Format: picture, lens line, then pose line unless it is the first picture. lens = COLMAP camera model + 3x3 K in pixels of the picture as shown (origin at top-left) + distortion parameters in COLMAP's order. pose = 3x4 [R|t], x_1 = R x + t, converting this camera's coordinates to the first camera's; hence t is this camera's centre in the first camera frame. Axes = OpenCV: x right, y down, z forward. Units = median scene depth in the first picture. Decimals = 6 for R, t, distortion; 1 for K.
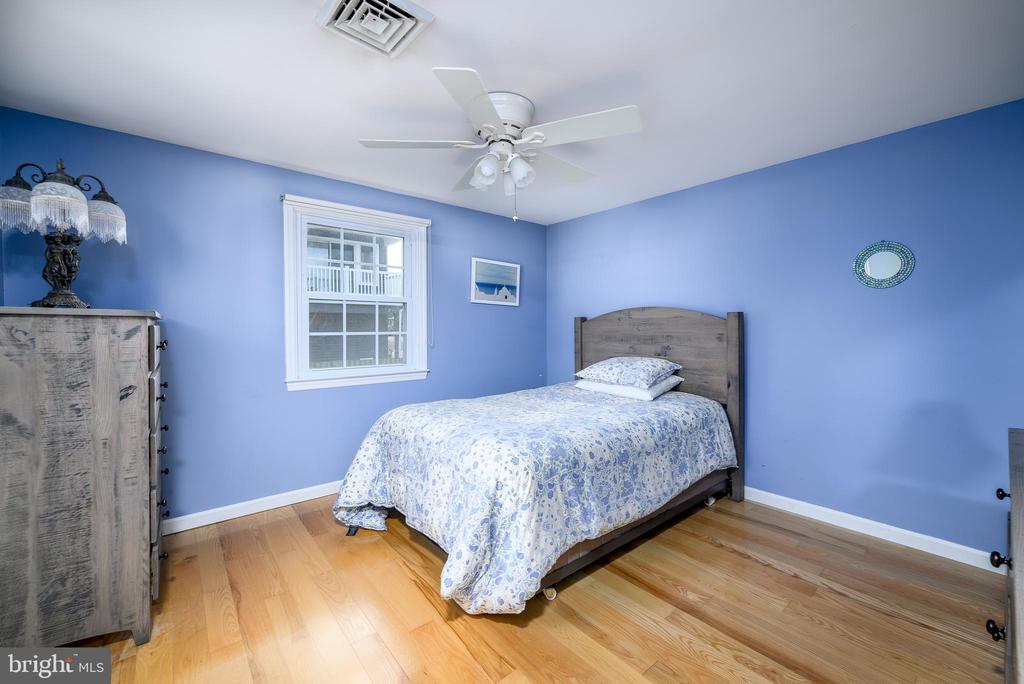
lens RADIAL K [[414.6, 0, 514.6], [0, 414.6, 328.5], [0, 0, 1]] dist [-0.000528, -0.000043]
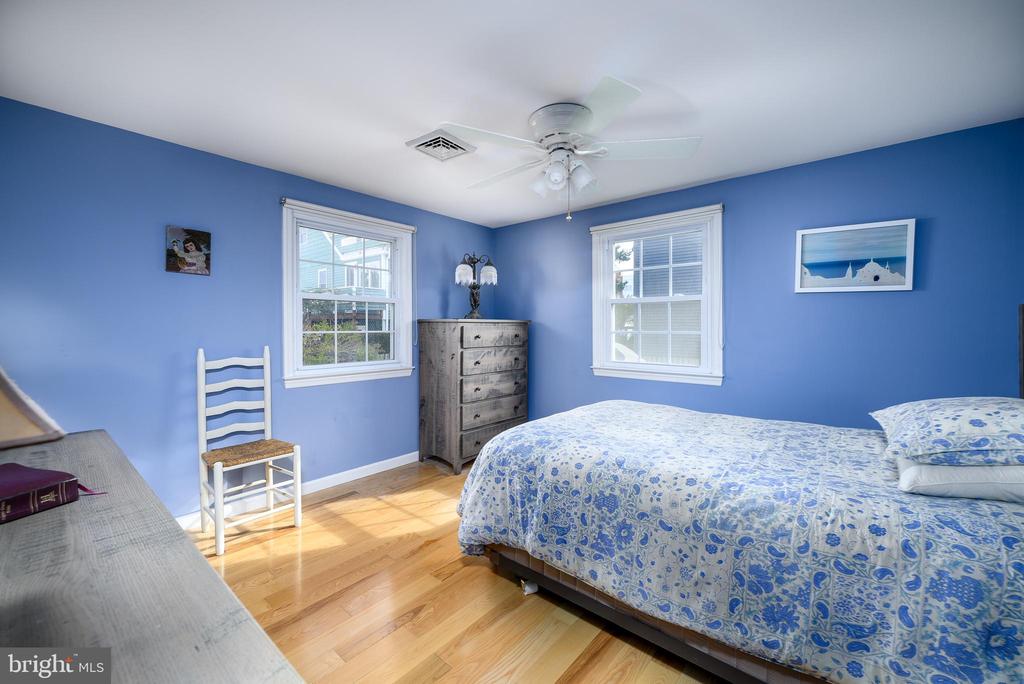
lens RADIAL K [[414.6, 0, 514.6], [0, 414.6, 328.5], [0, 0, 1]] dist [-0.000528, -0.000043]
pose [[0.165820, 0.003790, -0.986149, 0.927887], [-0.002780, 0.999990, 0.003376, -0.002229], [0.986152, 0.002181, 0.165829, 0.683833]]
